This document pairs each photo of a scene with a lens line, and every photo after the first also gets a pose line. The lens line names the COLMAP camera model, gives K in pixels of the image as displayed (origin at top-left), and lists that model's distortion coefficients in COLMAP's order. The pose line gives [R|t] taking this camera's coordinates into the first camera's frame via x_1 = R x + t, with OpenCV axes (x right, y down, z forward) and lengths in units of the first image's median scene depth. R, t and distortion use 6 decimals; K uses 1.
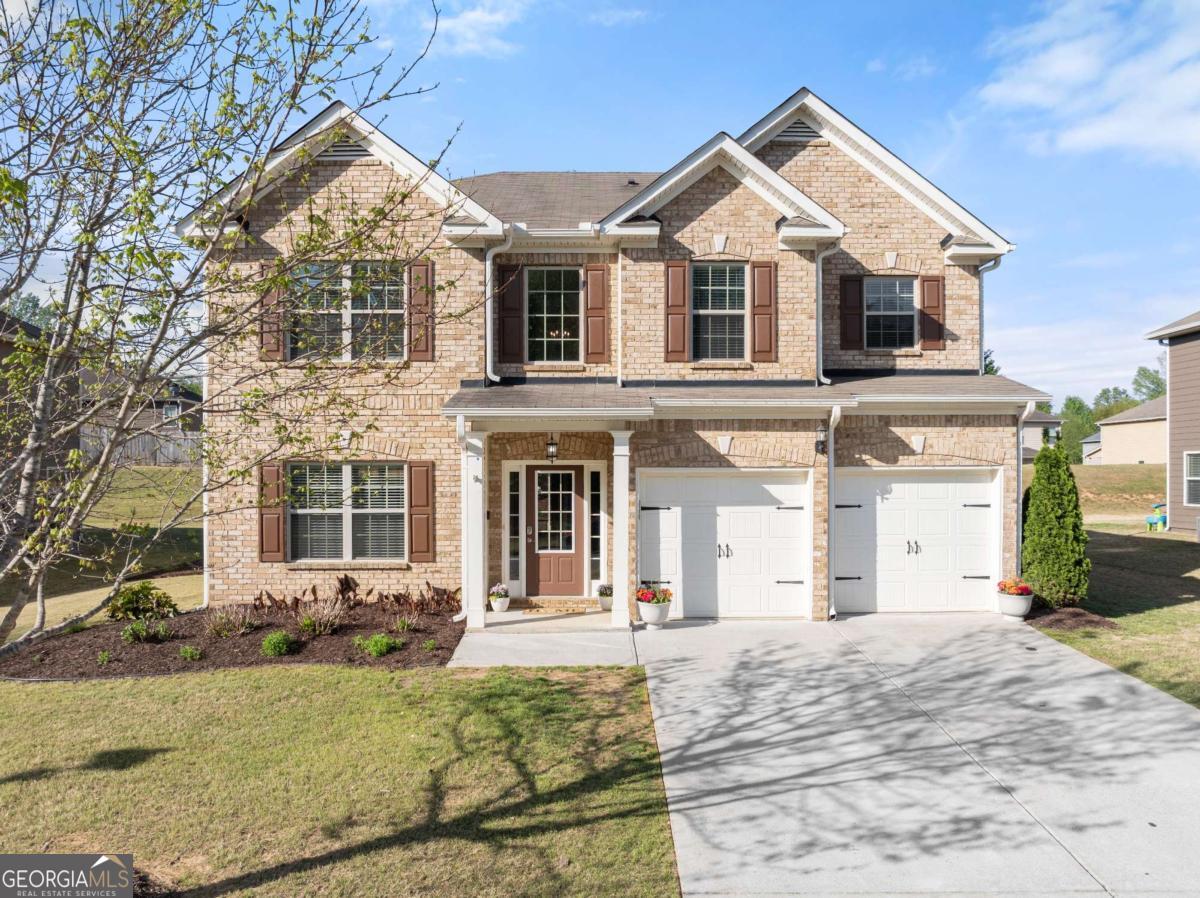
lens RADIAL K [[846.9, 0, 603.5], [0, 846.9, 460.7], [0, 0, 1]] dist [-0.040548, -0.001210]
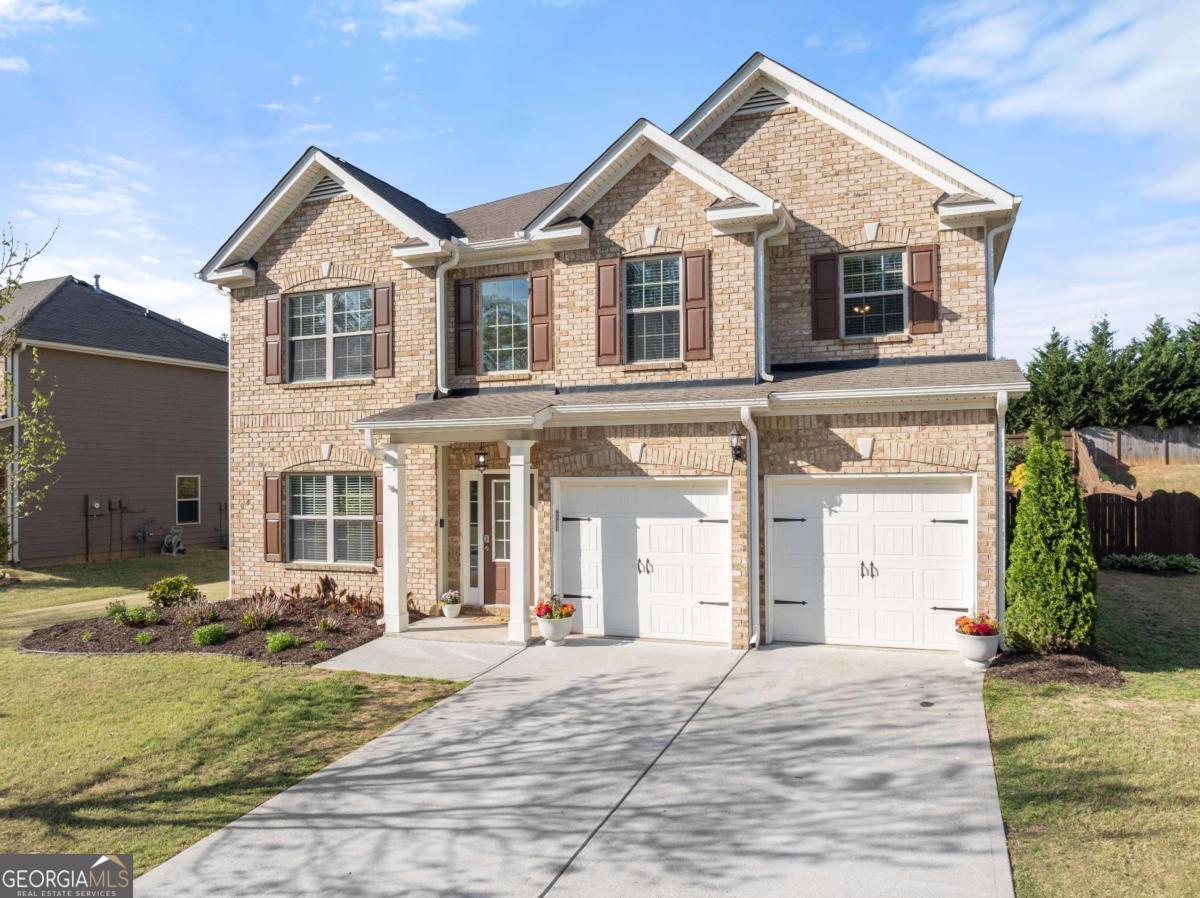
lens RADIAL K [[842.1, 0, 600.0], [0, 842.1, 449.0], [0, 0, 1]] dist [-0.041790, 0.003413]
pose [[0.929709, -0.016571, -0.367921, 0.435322], [0.011255, 0.999799, -0.016590, -0.007248], [0.368122, 0.011283, 0.929709, 0.119587]]
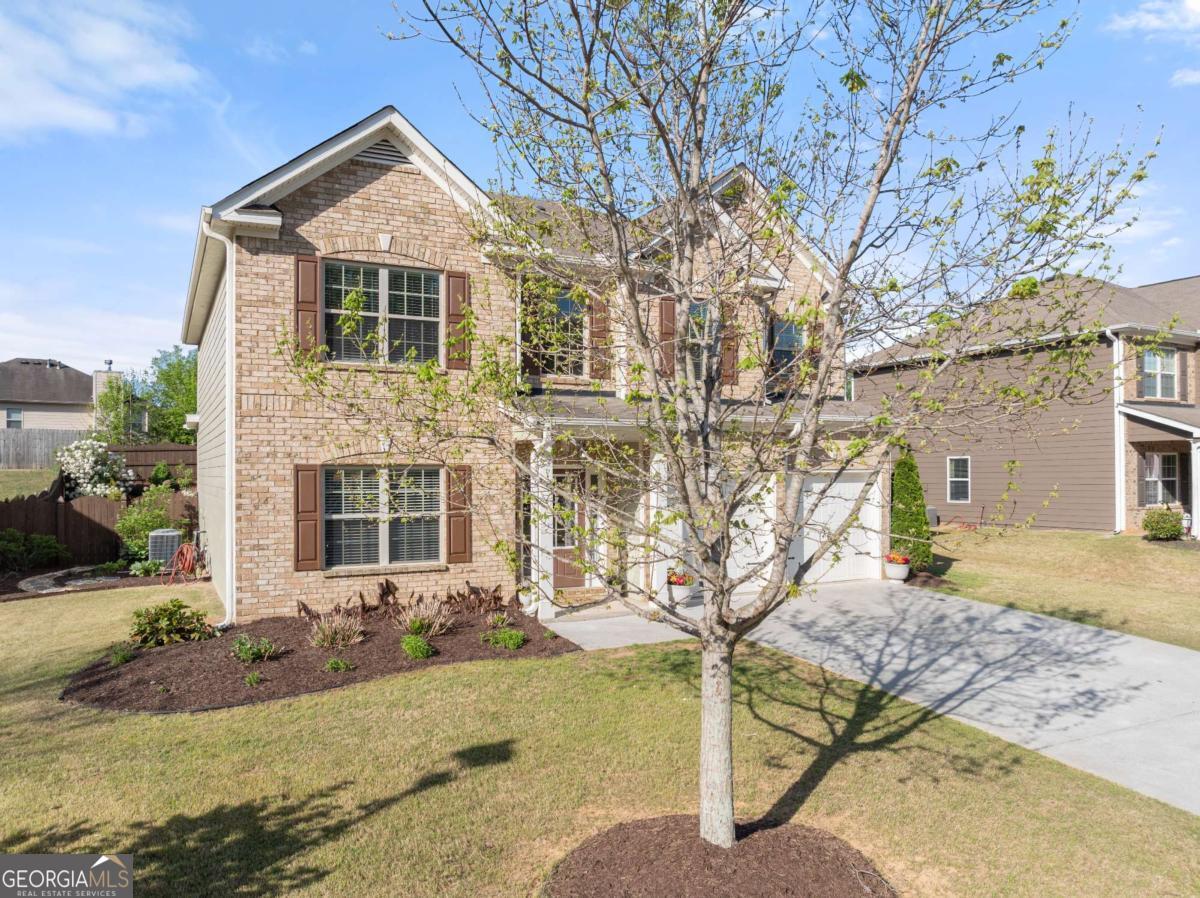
lens RADIAL K [[842.1, 0, 600.0], [0, 842.1, 449.0], [0, 0, 1]] dist [-0.041790, 0.003413]
pose [[0.892725, 0.010662, 0.450476, -0.537778], [-0.003044, 0.999840, -0.017632, -0.001893], [-0.450592, 0.014370, 0.892615, -0.000085]]
